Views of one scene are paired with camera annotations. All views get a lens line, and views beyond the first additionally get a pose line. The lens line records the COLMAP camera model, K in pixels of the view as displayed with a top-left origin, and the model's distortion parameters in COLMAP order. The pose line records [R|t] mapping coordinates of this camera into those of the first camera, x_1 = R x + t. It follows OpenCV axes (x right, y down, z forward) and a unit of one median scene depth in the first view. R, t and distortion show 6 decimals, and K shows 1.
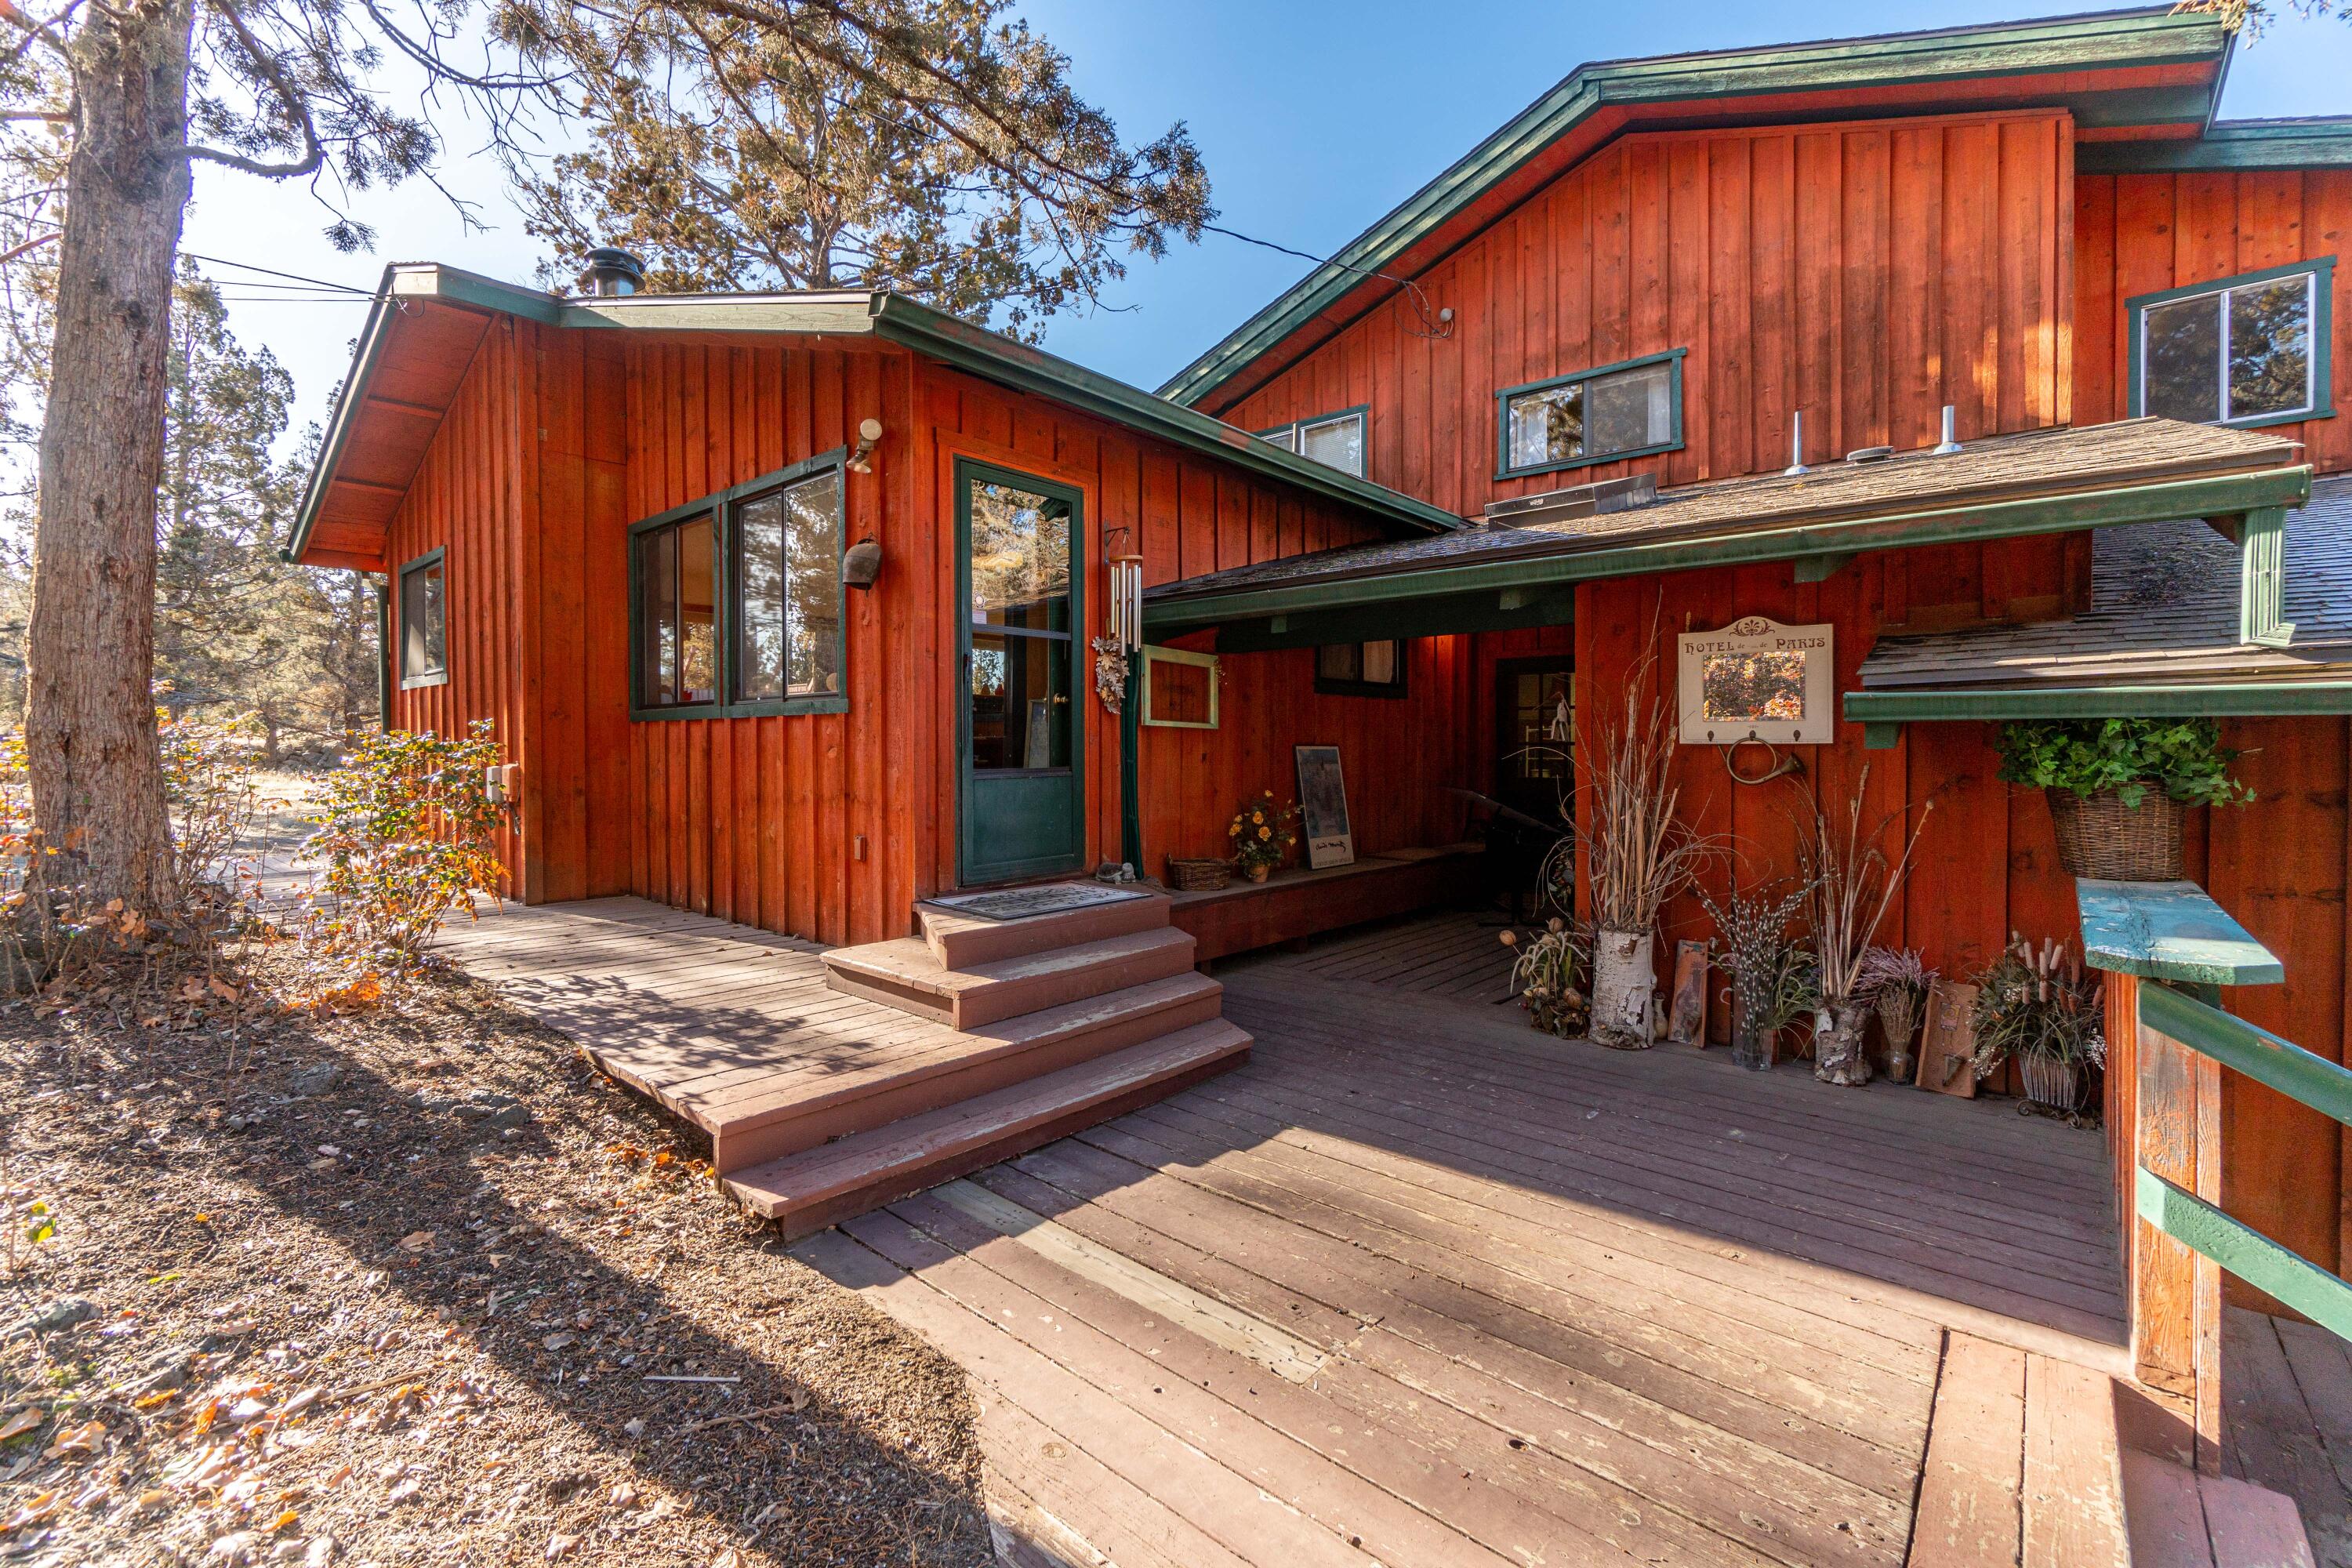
lens RADIAL K [[1027.2, 0, 1184.5], [0, 1027.2, 758.9], [0, 0, 1]] dist [0.004745, -0.000005]
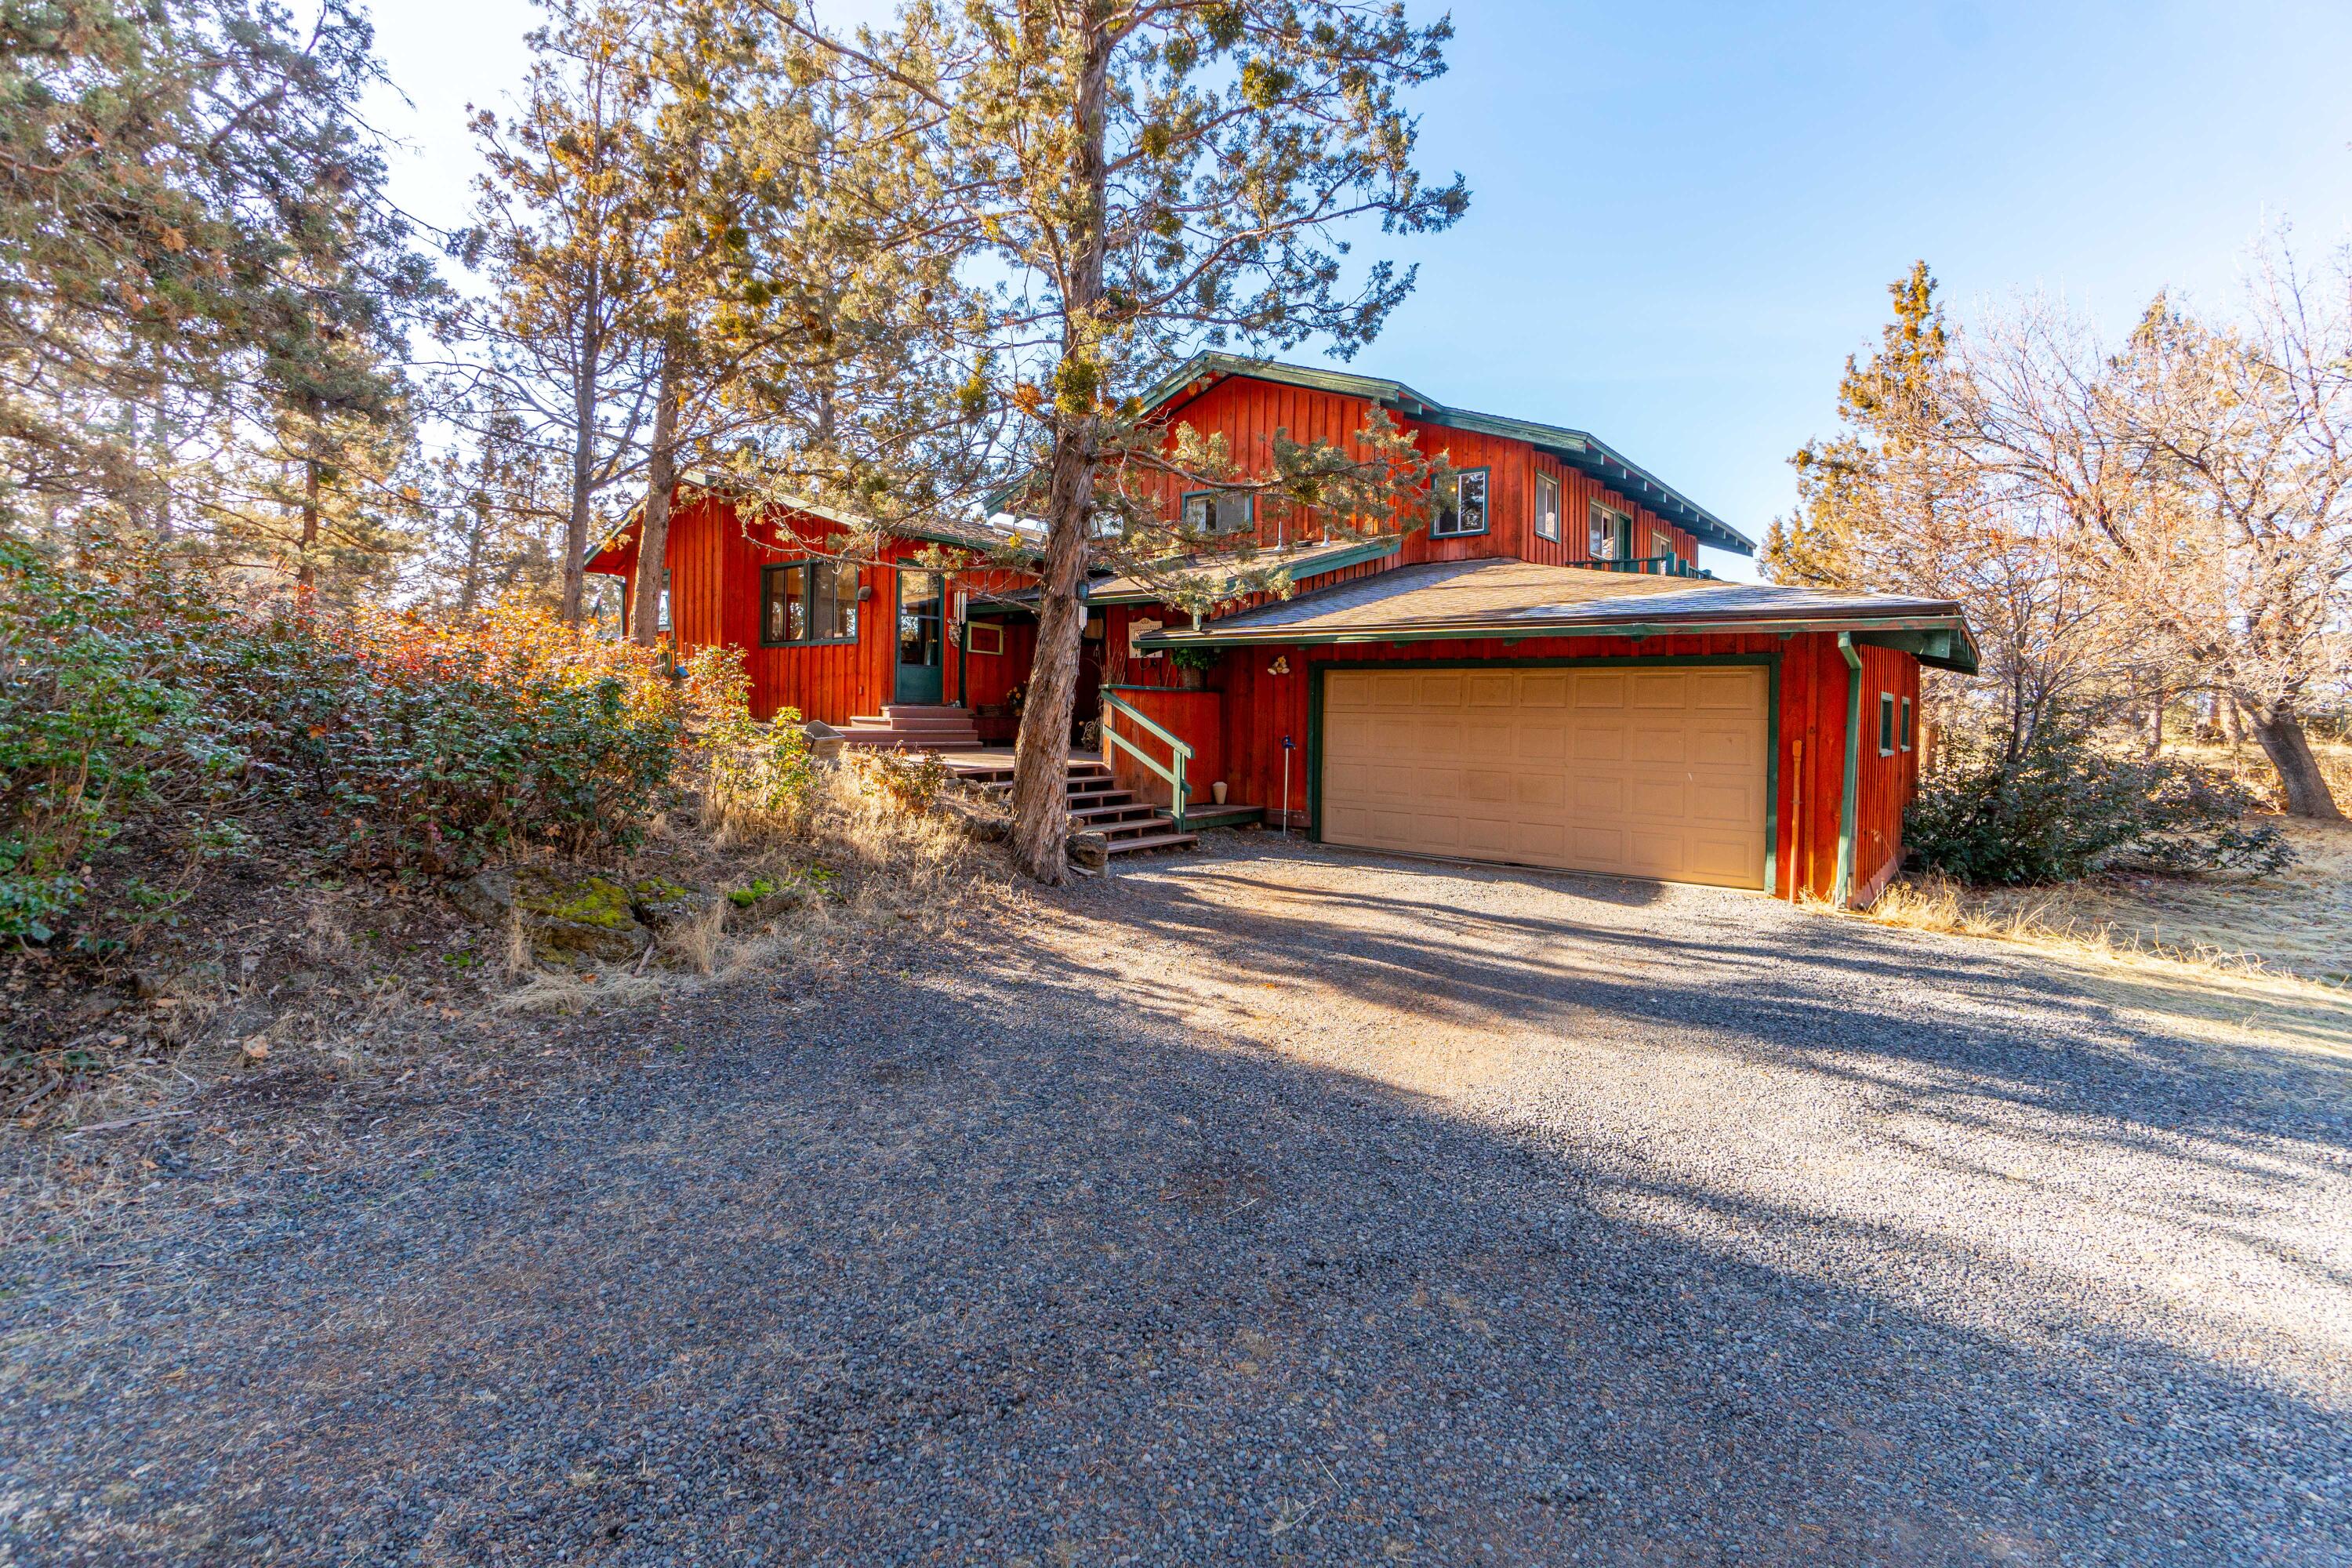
lens RADIAL K [[1027.2, 0, 1188.1], [0, 1027.2, 739.4], [0, 0, 1]] dist [0.004745, -0.000005]
pose [[0.998885, 0.017776, 0.043730, 0.437822], [-0.018541, 0.999681, 0.017134, 0.144857], [-0.043412, -0.017925, 0.998896, -1.764480]]
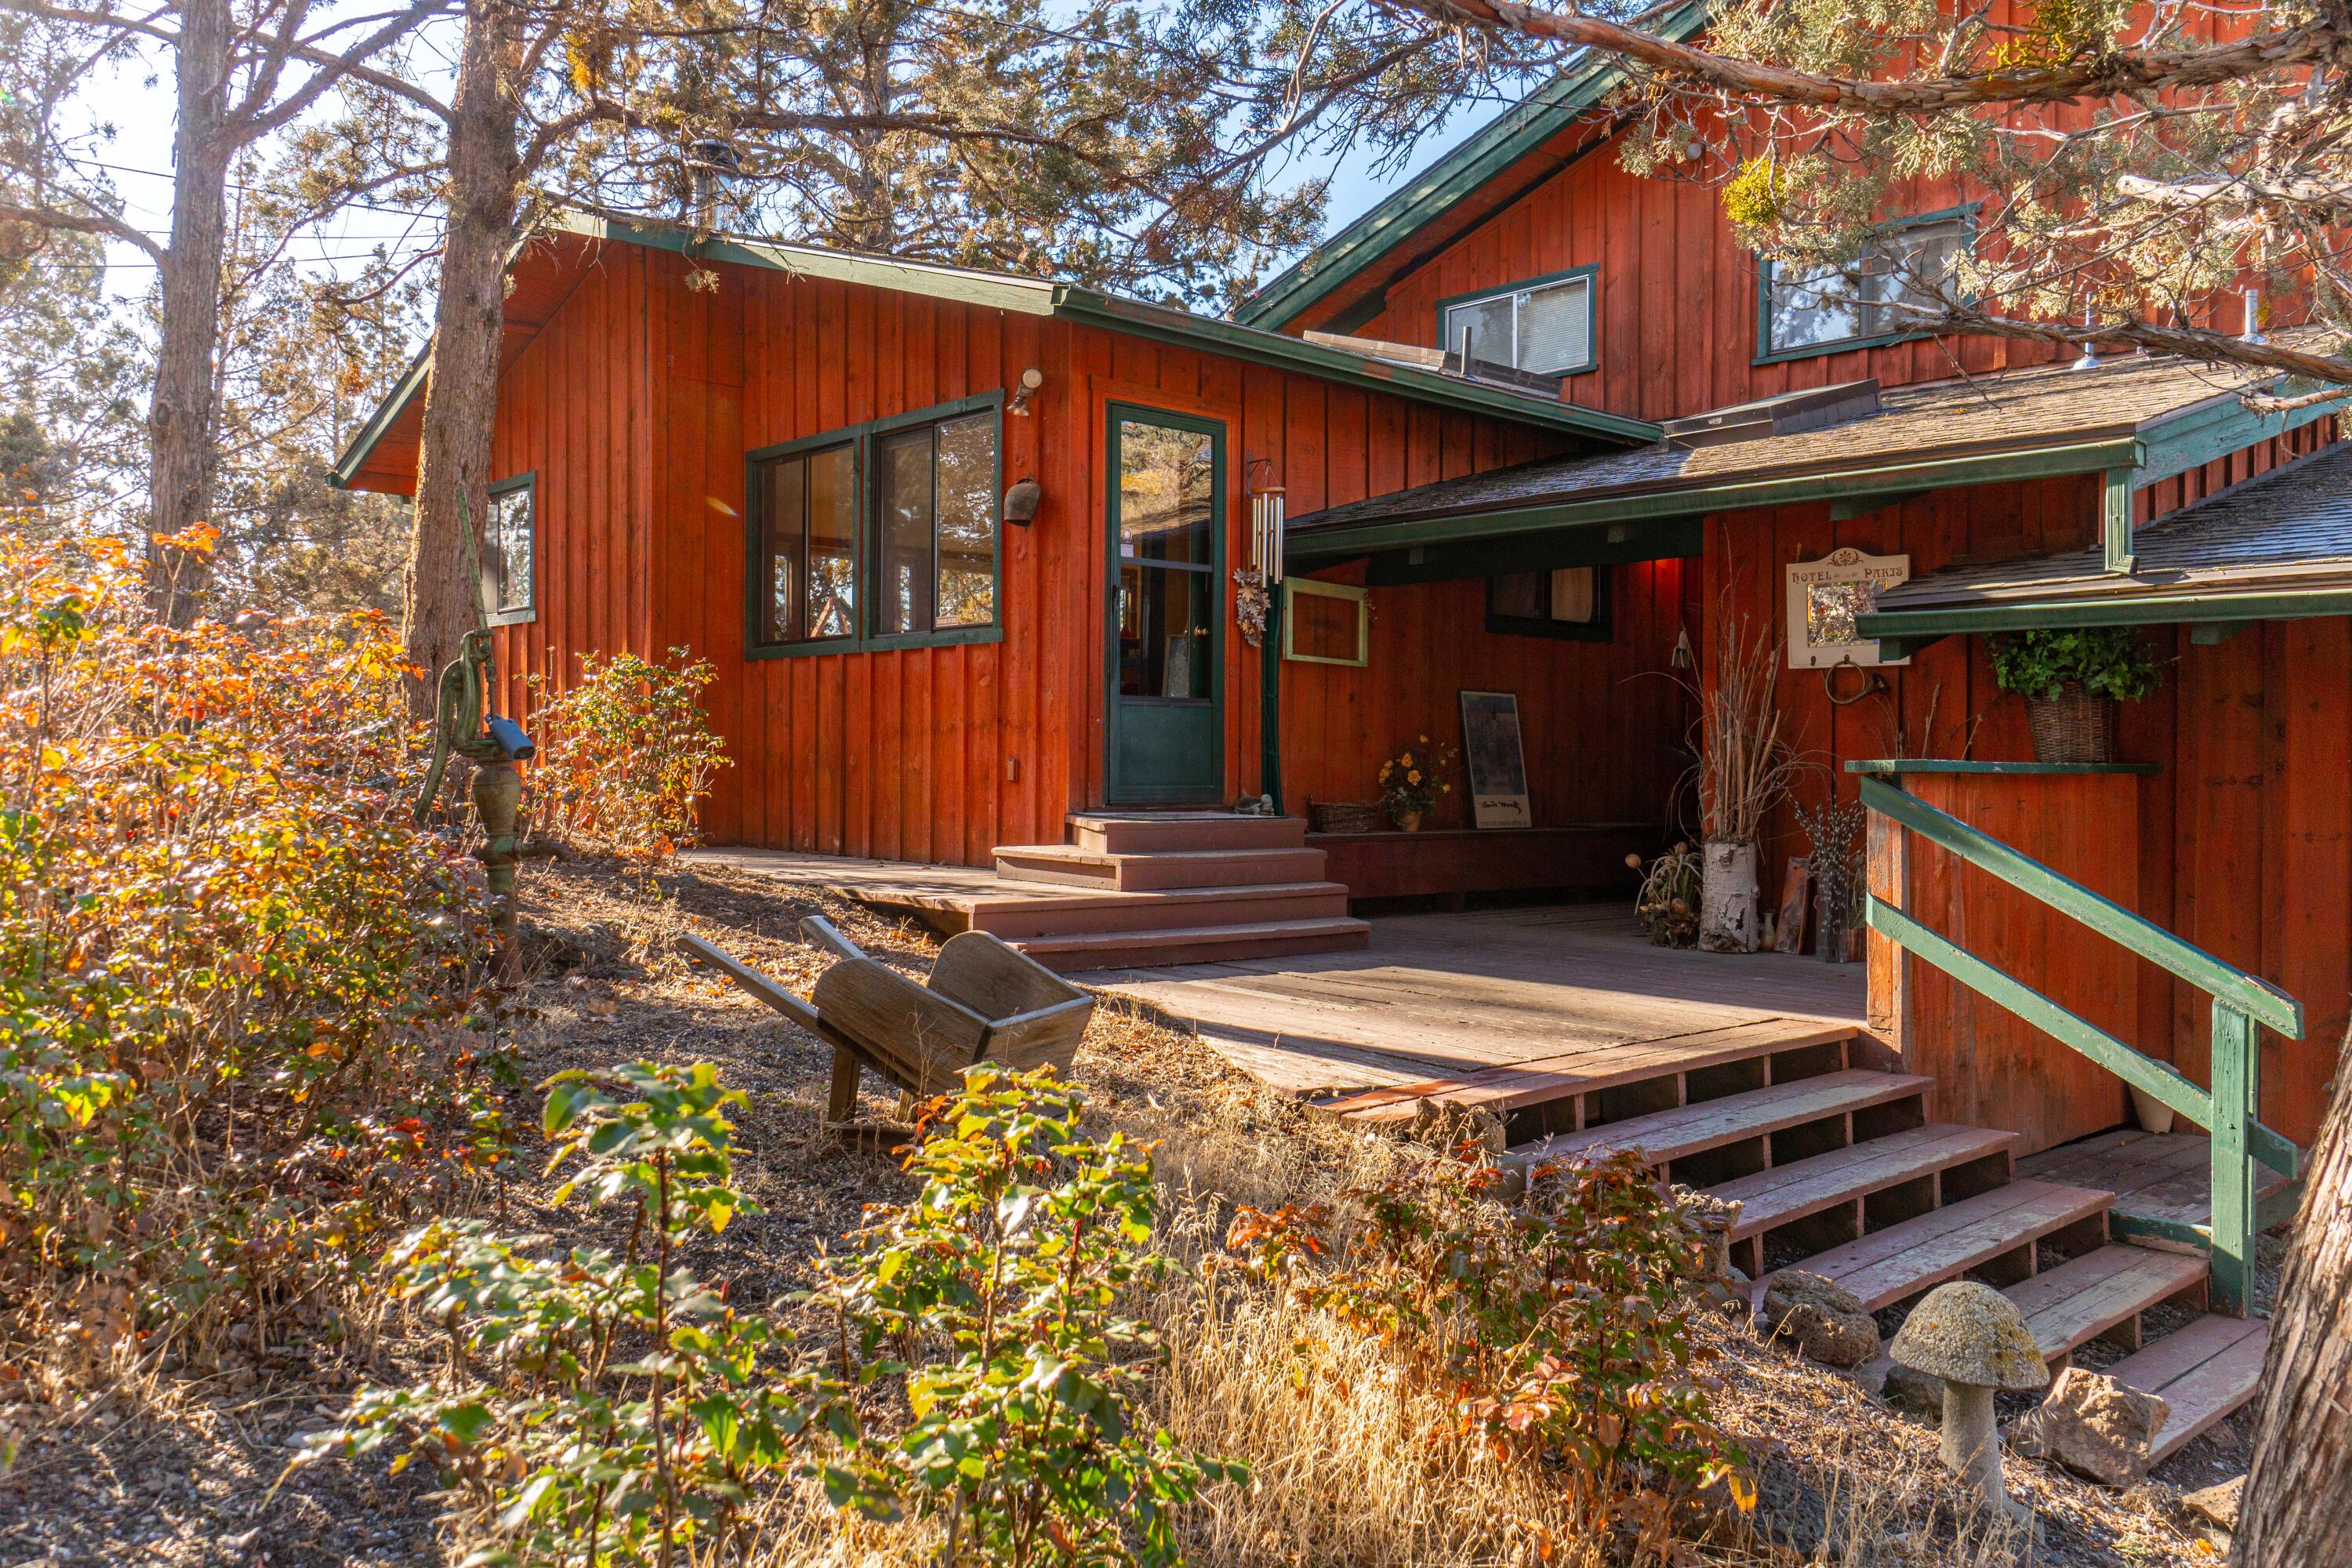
lens RADIAL K [[1854.8, 0, 1183.3], [0, 1854.8, 783.8], [0, 0, 1]] dist [0.030513, 0.003006]
pose [[0.992946, 0.010891, -0.118064, 0.076196], [-0.011108, 0.999938, -0.001181, 0.092018], [0.118044, 0.002484, 0.993005, -0.789830]]
